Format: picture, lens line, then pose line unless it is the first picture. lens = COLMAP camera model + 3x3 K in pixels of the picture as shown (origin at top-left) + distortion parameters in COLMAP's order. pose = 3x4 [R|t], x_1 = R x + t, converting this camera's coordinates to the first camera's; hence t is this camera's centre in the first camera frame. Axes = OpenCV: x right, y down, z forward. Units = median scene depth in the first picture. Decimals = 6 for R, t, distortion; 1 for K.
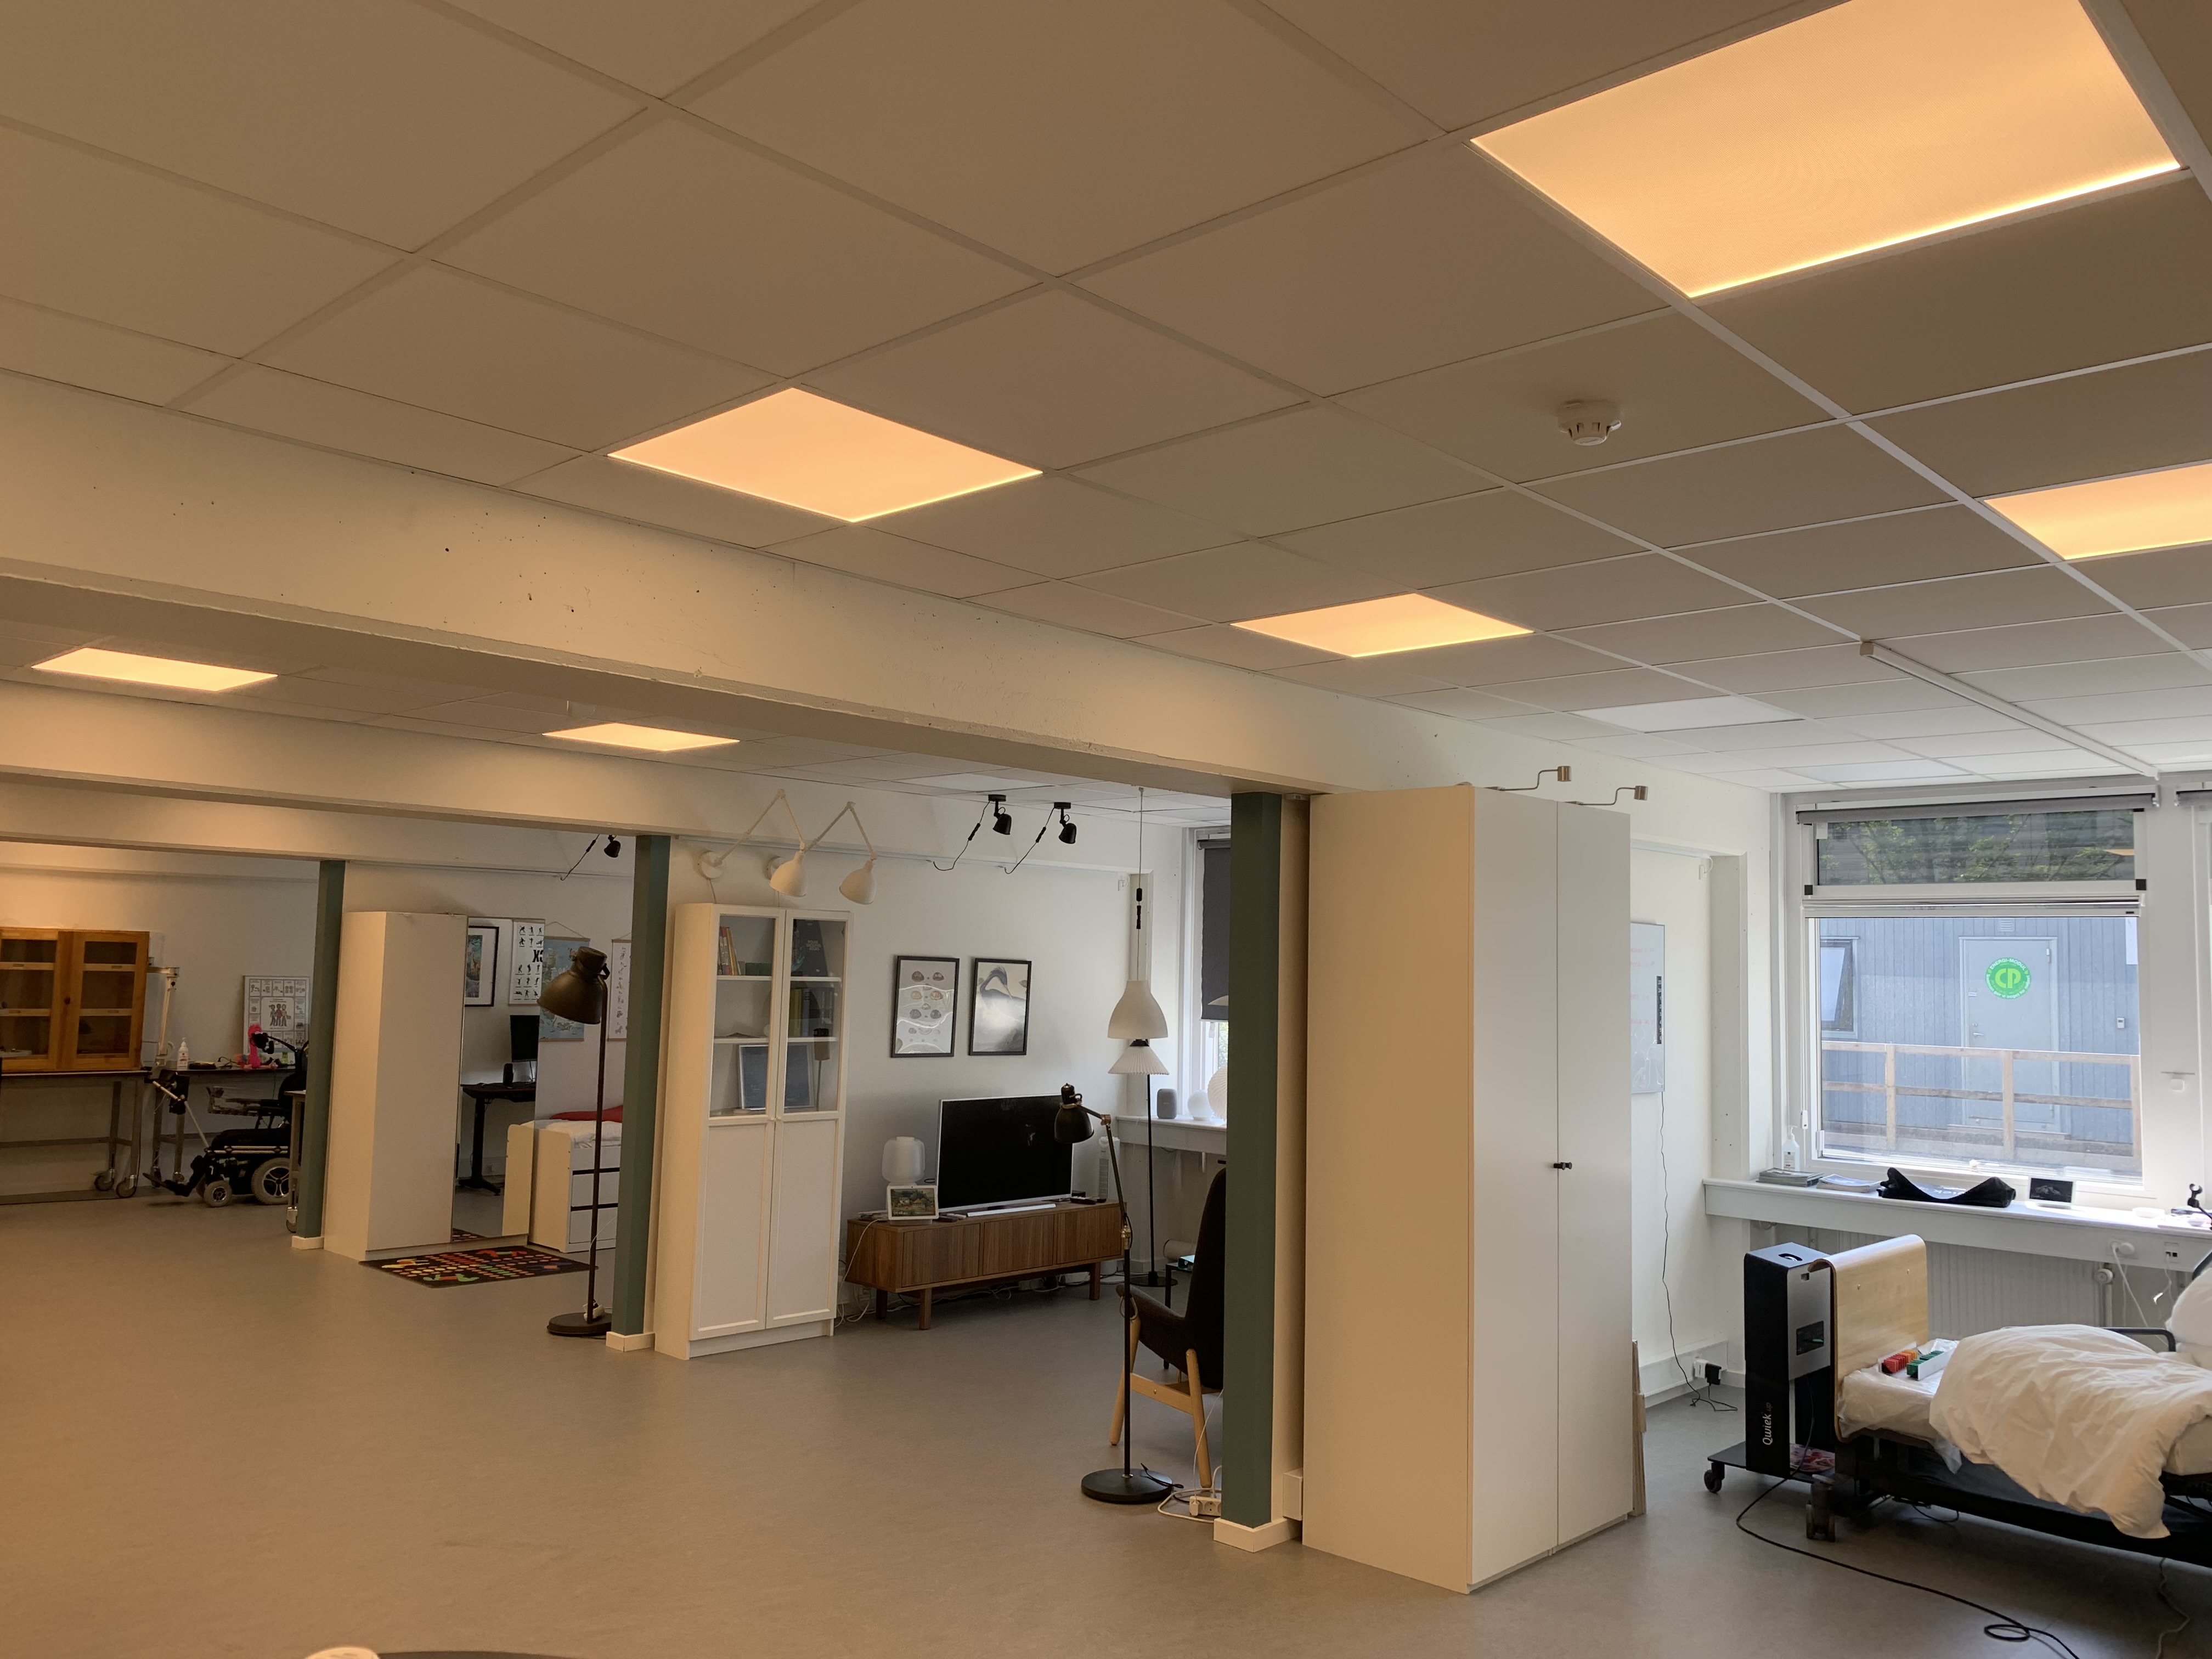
lens RADIAL K [[1689.1, 0, 1106.0], [0, 1689.1, 829.5], [0, 0, 1]] dist [0.009694, 0.000057]
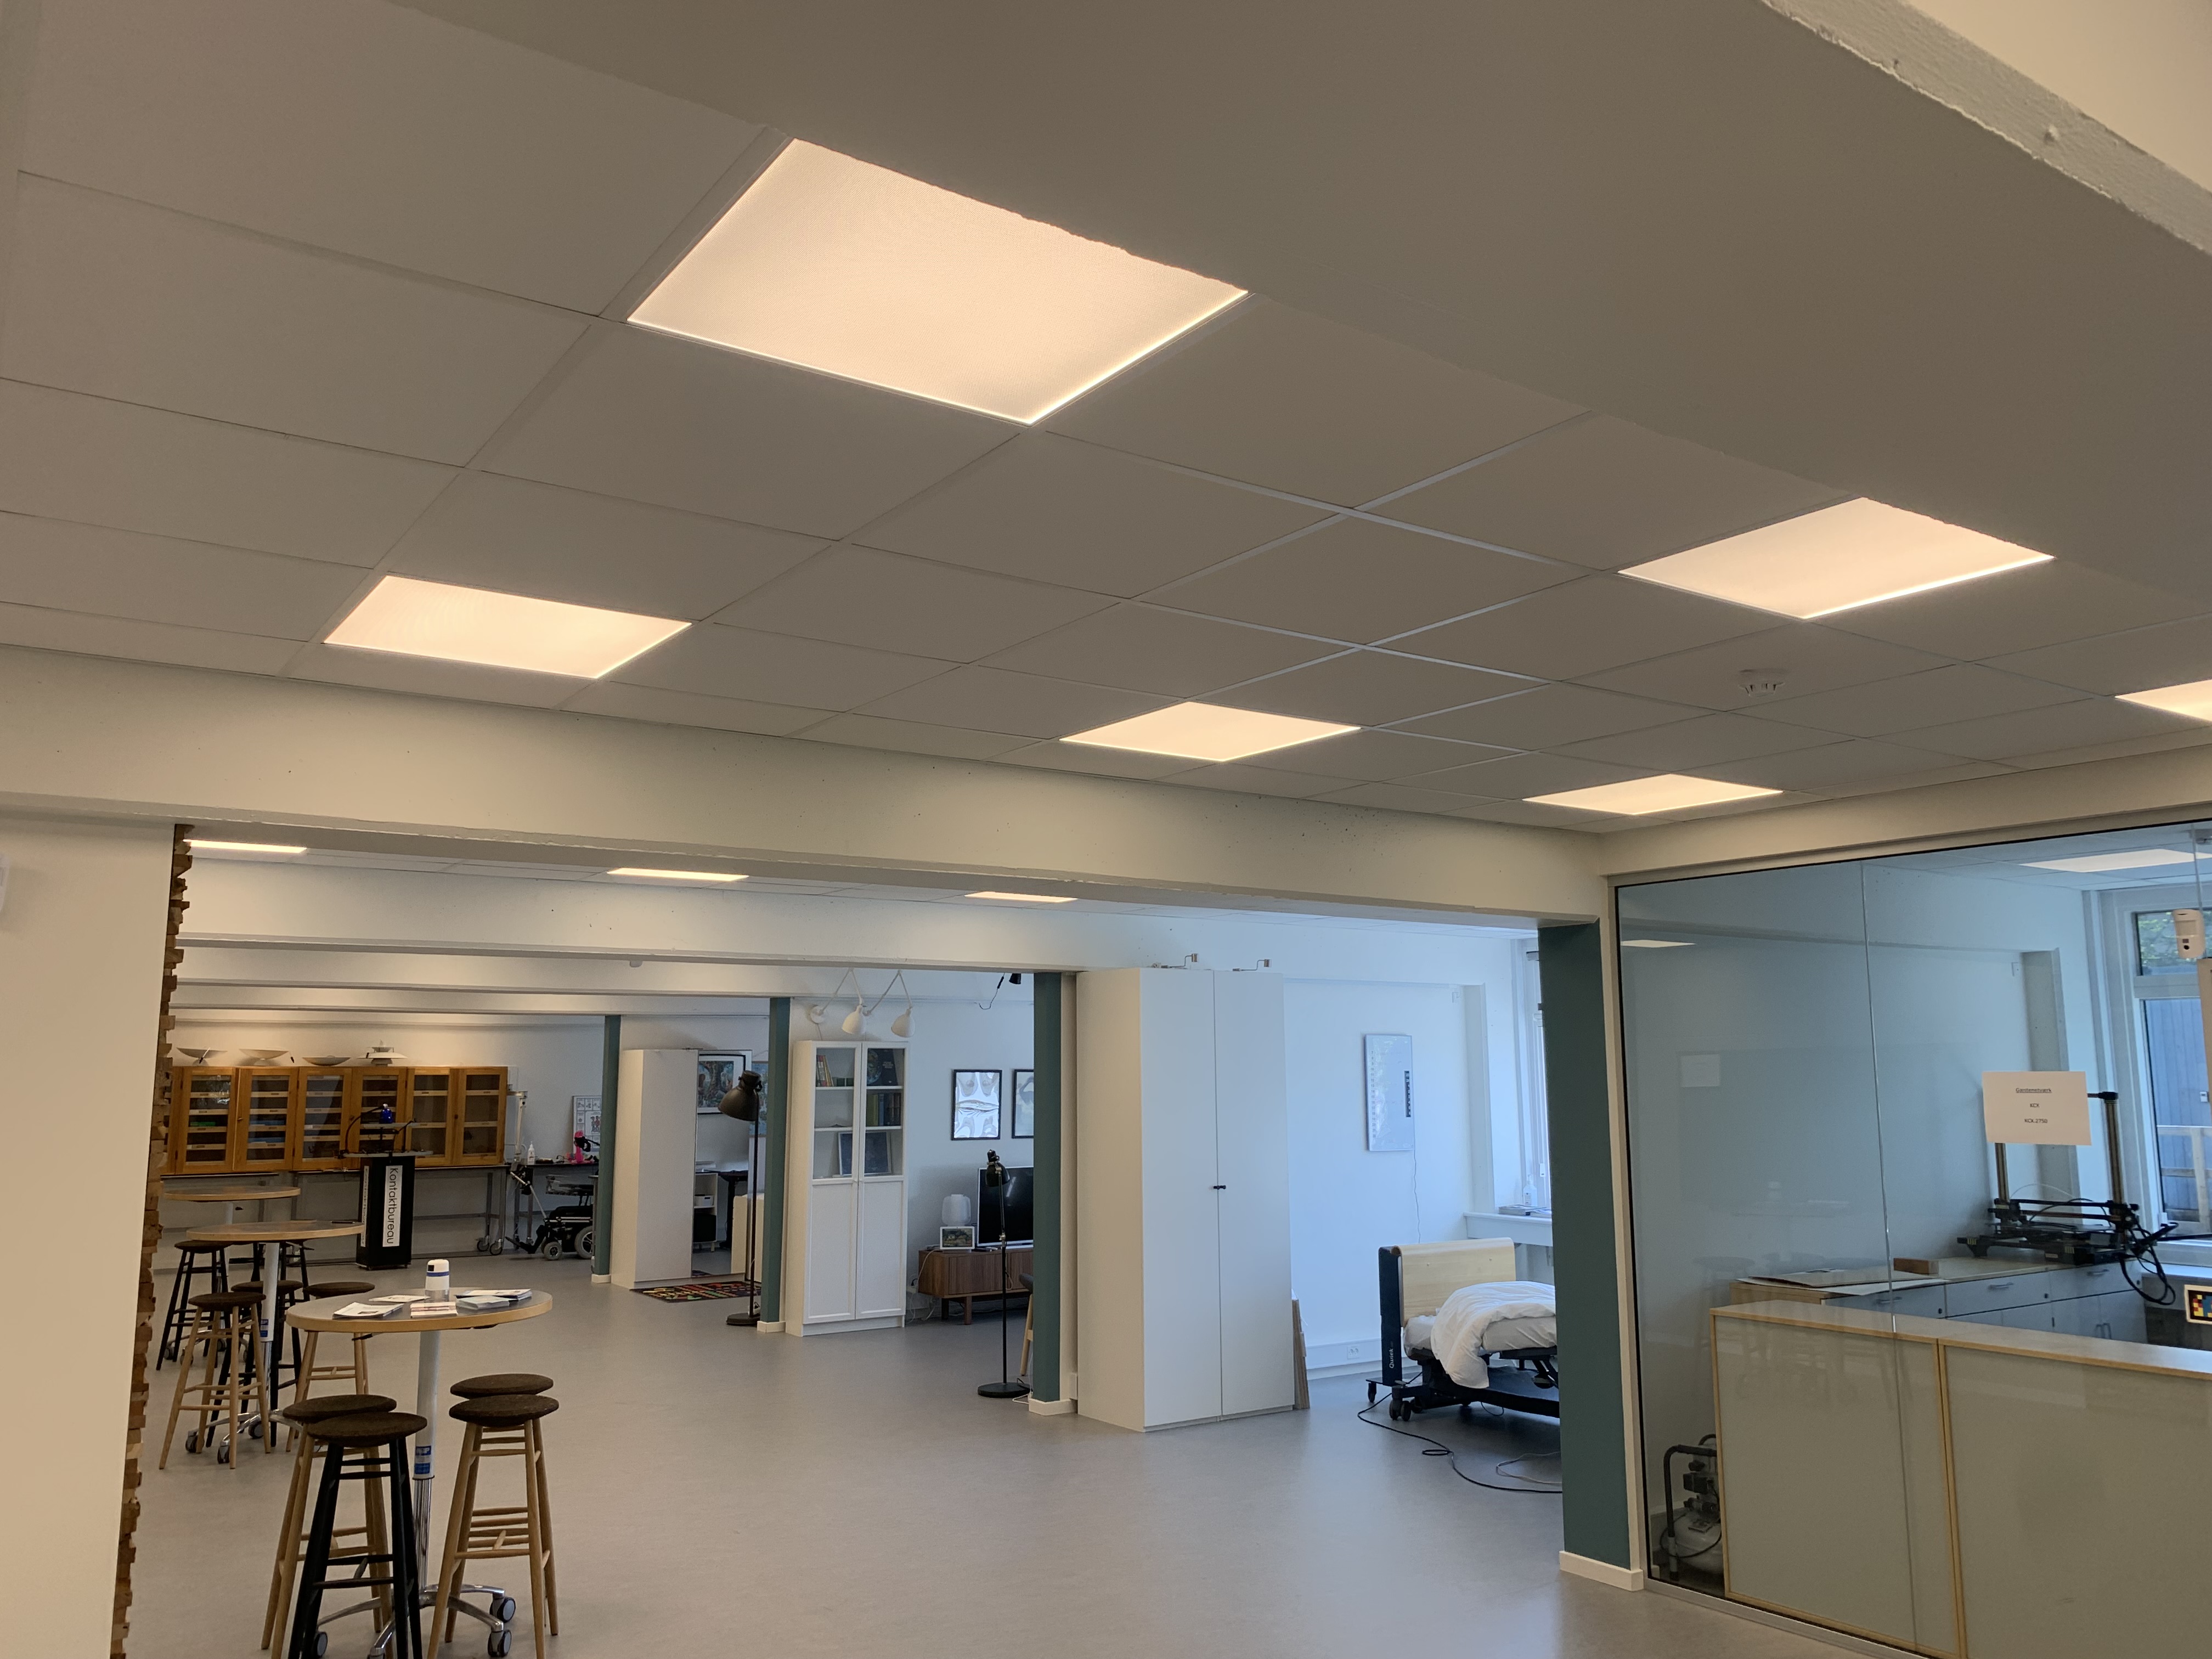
lens RADIAL K [[1717.7, 0, 1098.5], [0, 1717.7, 811.8], [0, 0, 1]] dist [0.066692, -0.156391]
pose [[0.976011, -0.059259, -0.209500, 0.325601], [0.044762, 0.996306, -0.073280, -0.033683], [0.213068, 0.062144, 0.975059, -0.446509]]
